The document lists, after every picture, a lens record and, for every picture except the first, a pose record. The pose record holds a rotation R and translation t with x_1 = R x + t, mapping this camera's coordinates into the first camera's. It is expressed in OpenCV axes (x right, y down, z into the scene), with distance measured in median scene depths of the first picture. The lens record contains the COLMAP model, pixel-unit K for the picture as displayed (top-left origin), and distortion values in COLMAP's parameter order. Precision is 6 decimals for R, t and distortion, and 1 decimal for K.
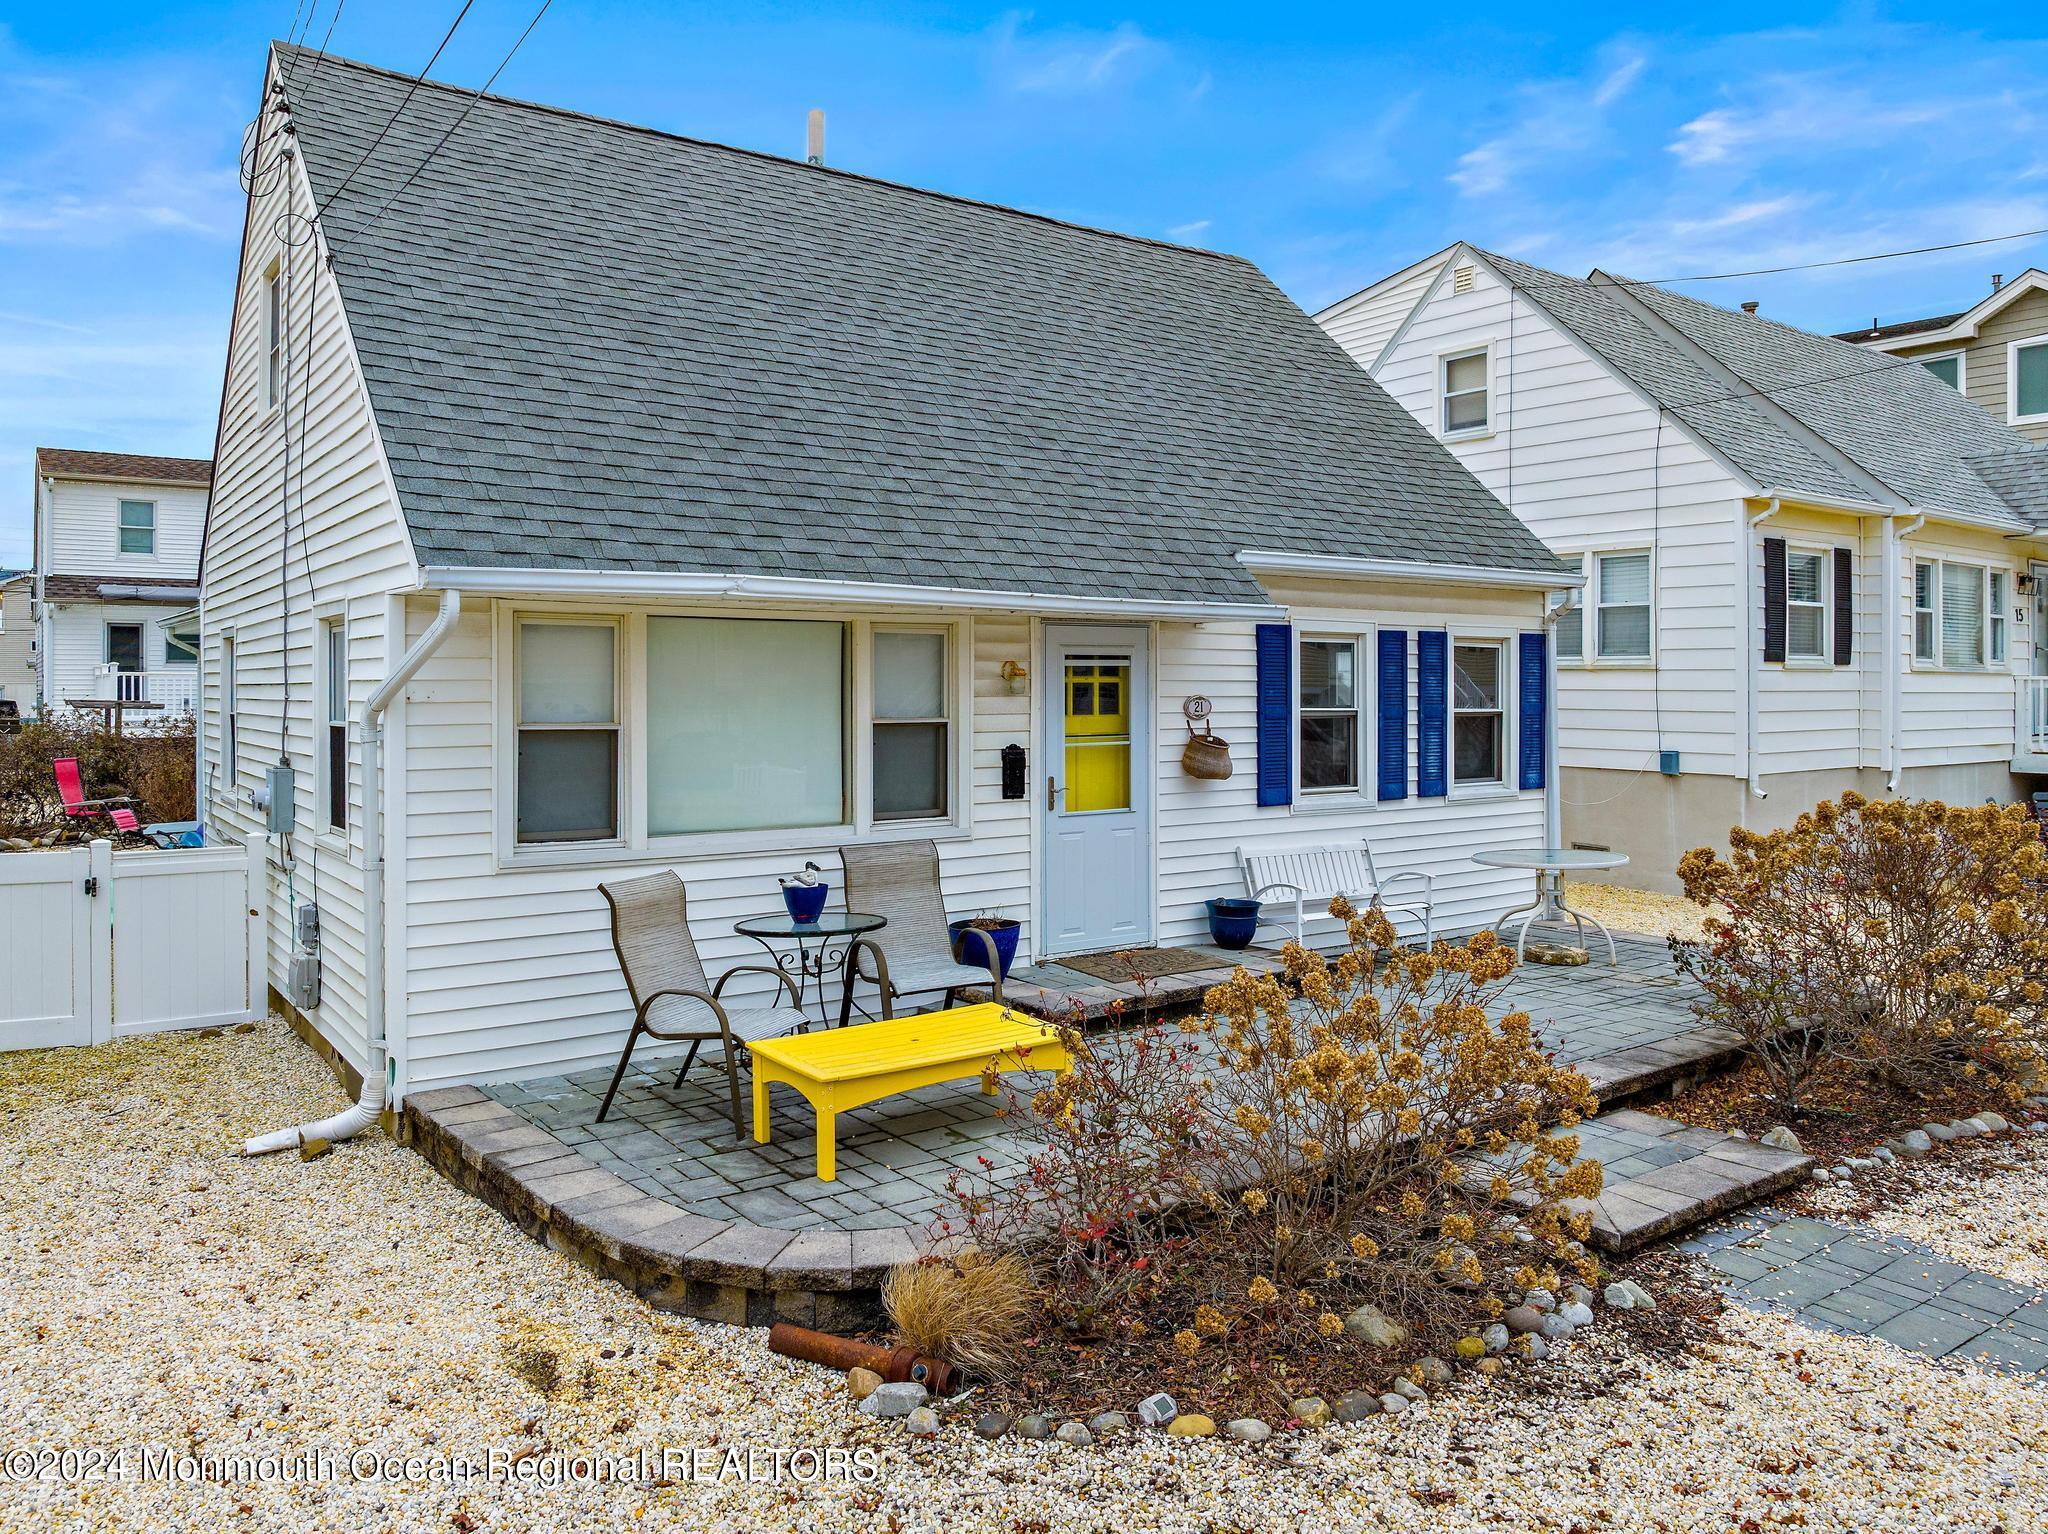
lens RADIAL K [[1473.6, 0, 1023.2], [0, 1473.6, 694.2], [0, 0, 1]] dist [-0.040785, -0.001866]
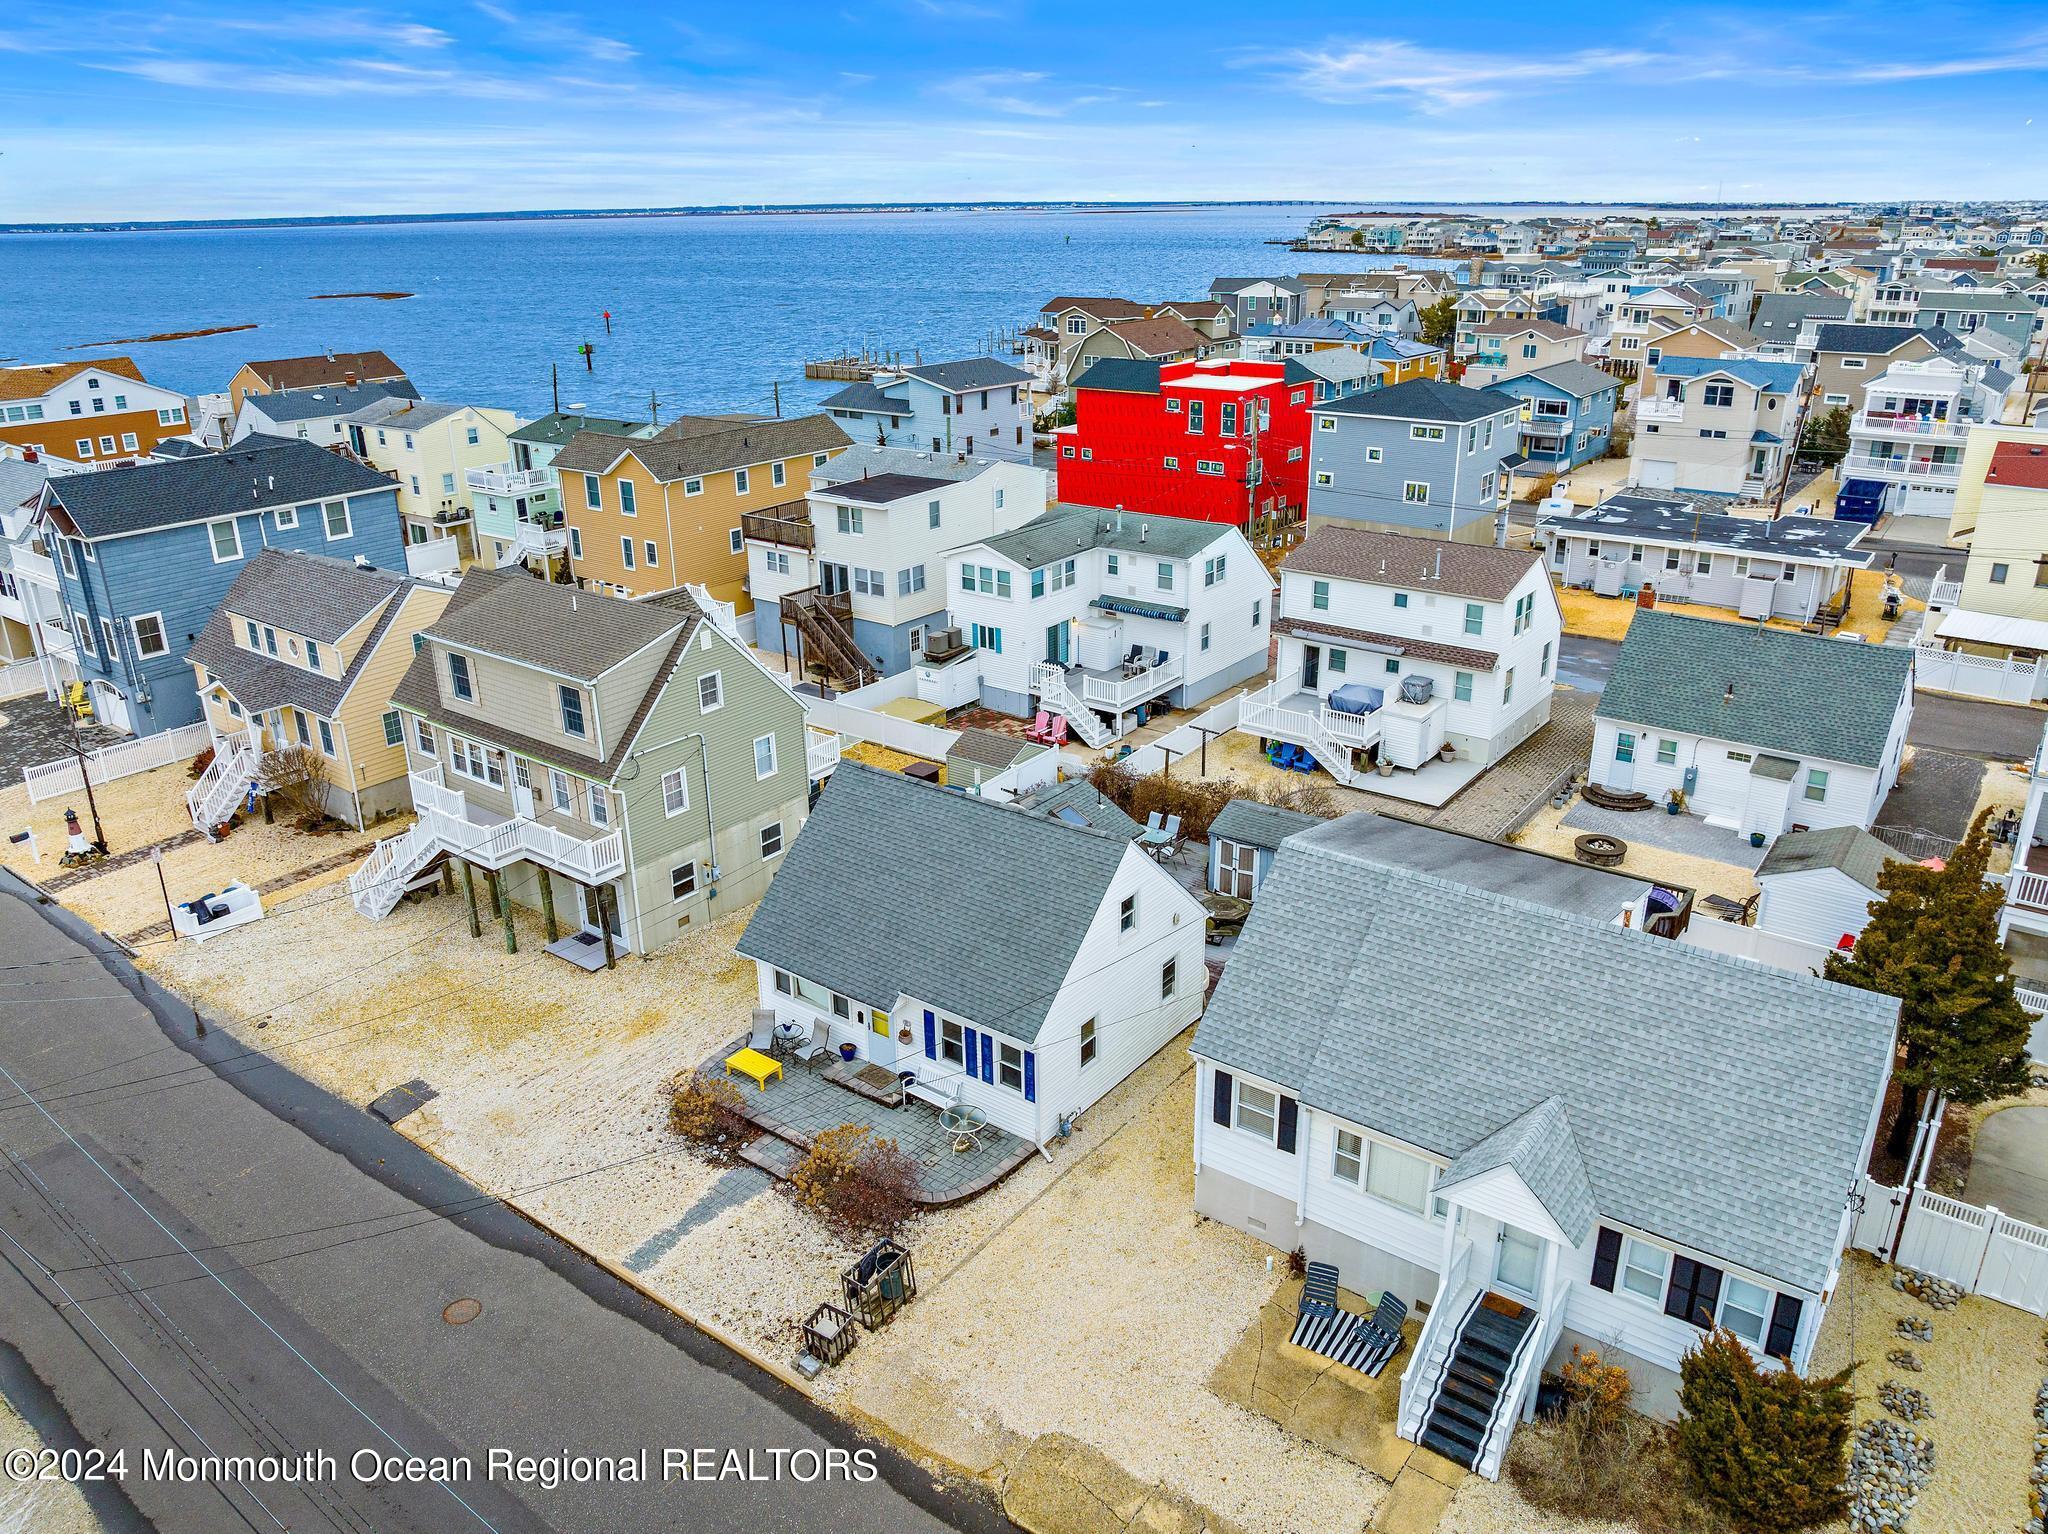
lens RADIAL K [[1450.0, 0, 1024.2], [0, 1450.0, 760.5], [0, 0, 1]] dist [-0.037002, -0.001617]
pose [[0.294413, 0.338541, -0.893706, 3.207987], [0.007685, 0.934285, 0.356444, -1.882312], [0.955647, -0.111811, 0.272464, 0.411536]]
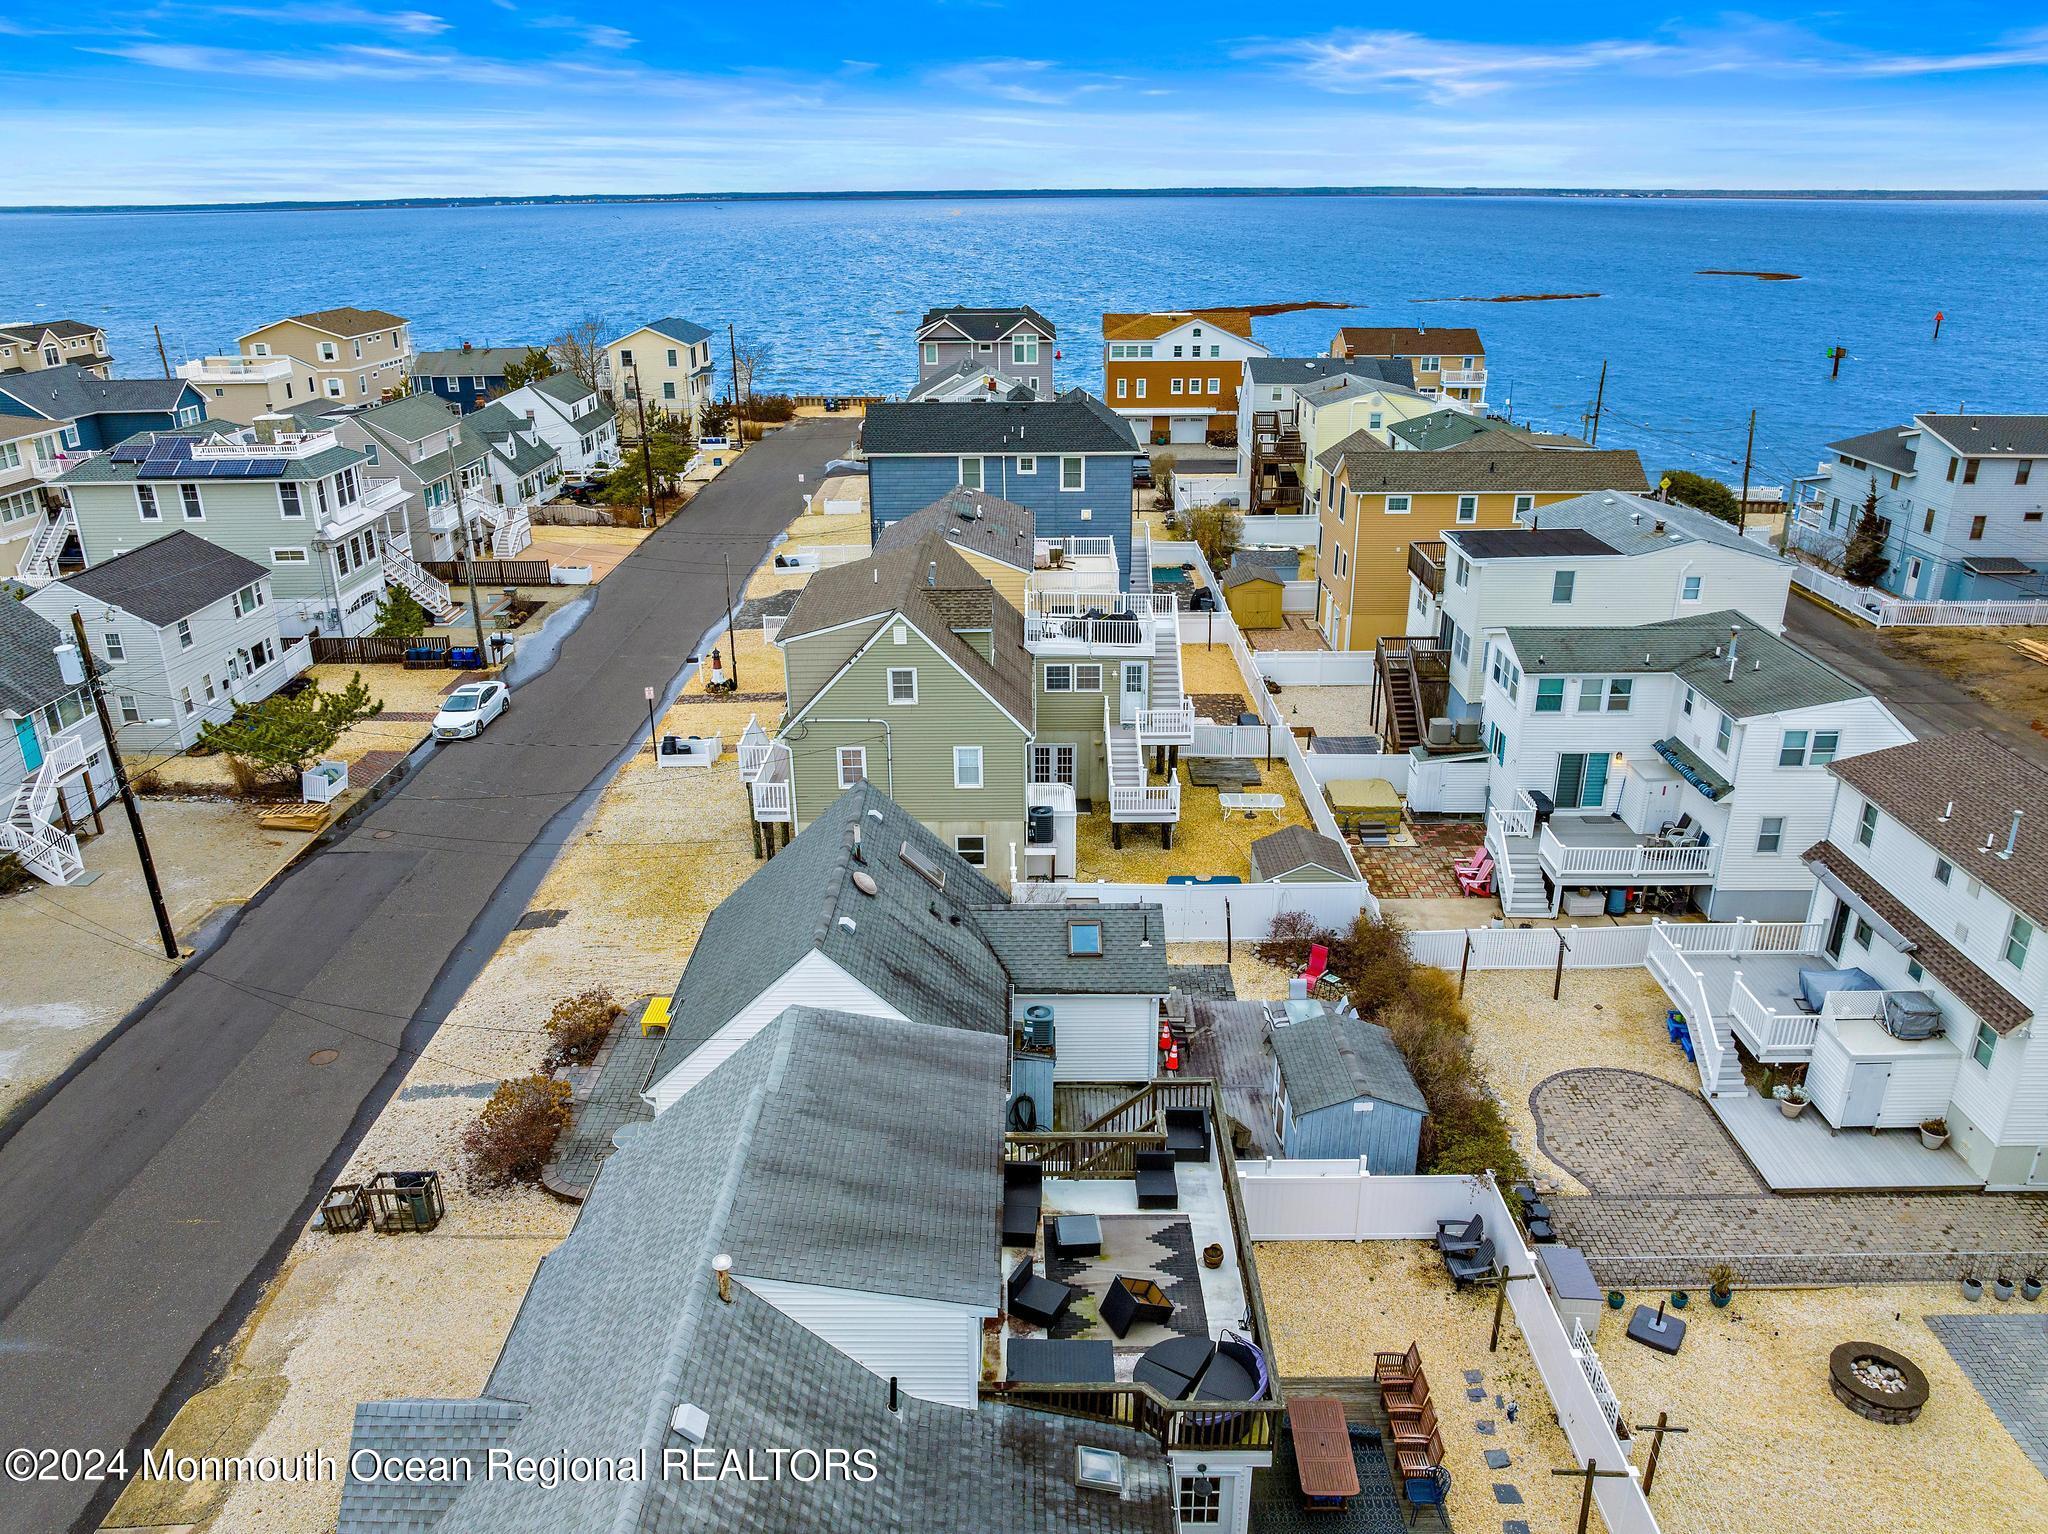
lens RADIAL K [[1443.6, 0, 1019.4], [0, 1443.6, 777.9], [0, 0, 1]] dist [-0.037347, -0.001269]
pose [[-0.589973, 0.307109, -0.746737, 2.142356], [0.001515, 0.925259, 0.379333, -1.946629], [0.807421, 0.222665, -0.546343, 3.507245]]
